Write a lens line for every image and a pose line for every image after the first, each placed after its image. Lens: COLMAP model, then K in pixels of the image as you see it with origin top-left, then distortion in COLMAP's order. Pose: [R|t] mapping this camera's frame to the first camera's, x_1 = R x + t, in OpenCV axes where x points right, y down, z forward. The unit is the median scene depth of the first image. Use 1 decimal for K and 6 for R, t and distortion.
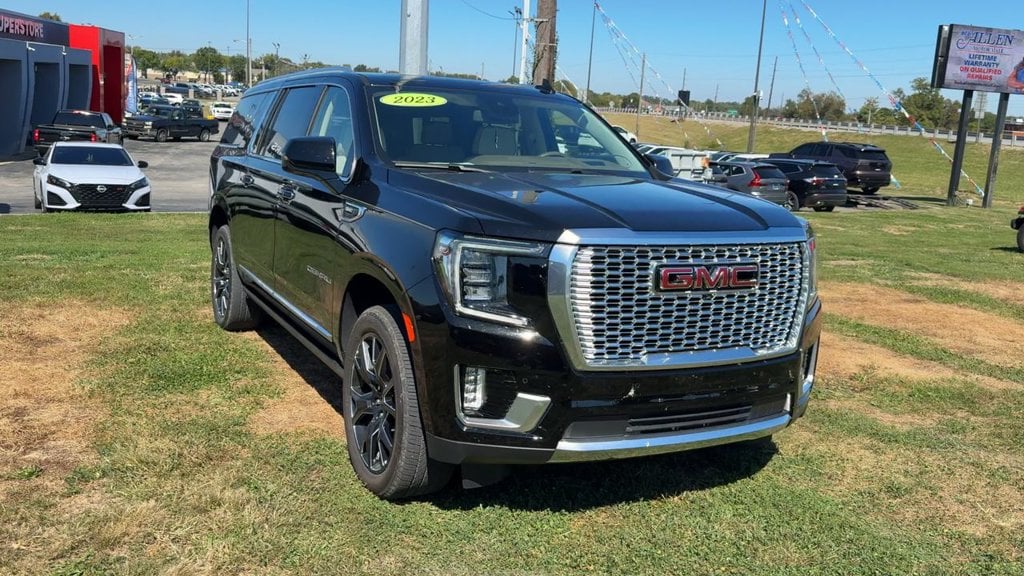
lens RADIAL K [[940.5, 0, 535.7], [0, 940.5, 291.0], [0, 0, 1]] dist [0.014929, 0.011623]
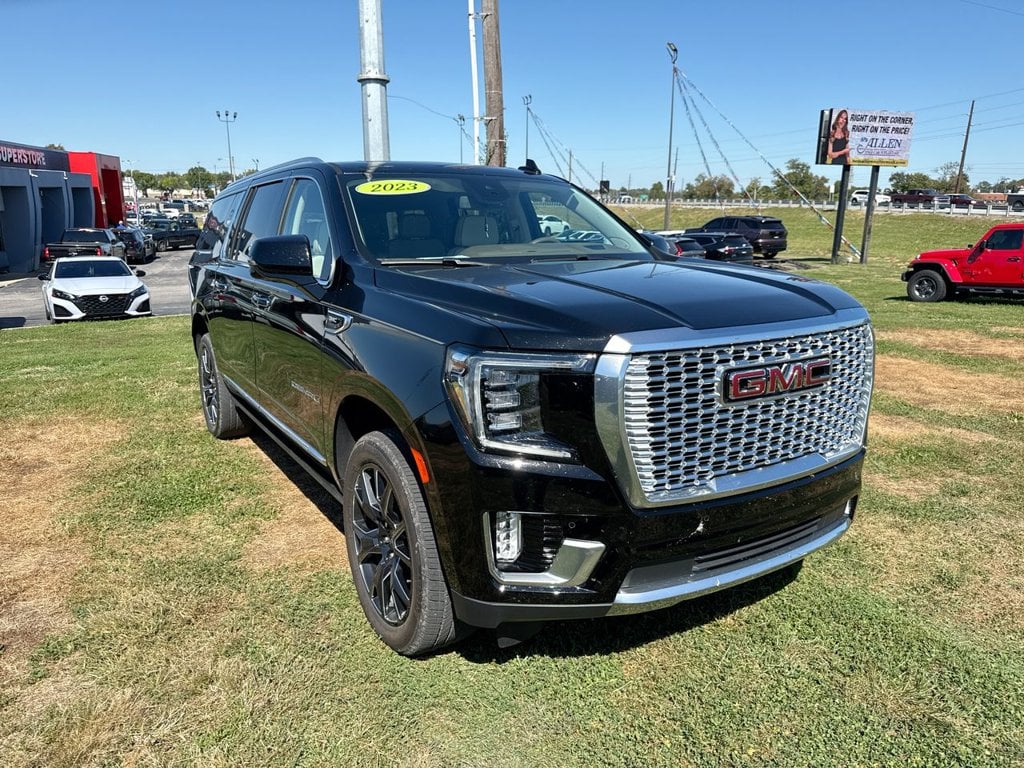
lens RADIAL K [[758.7, 0, 529.8], [0, 758.7, 423.6], [0, 0, 1]] dist [0.010396, -0.011525]
pose [[0.996259, -0.073466, 0.045502, -0.047219], [0.068969, 0.993222, 0.093562, -0.036629], [-0.052067, -0.090073, 0.994573, 0.241496]]
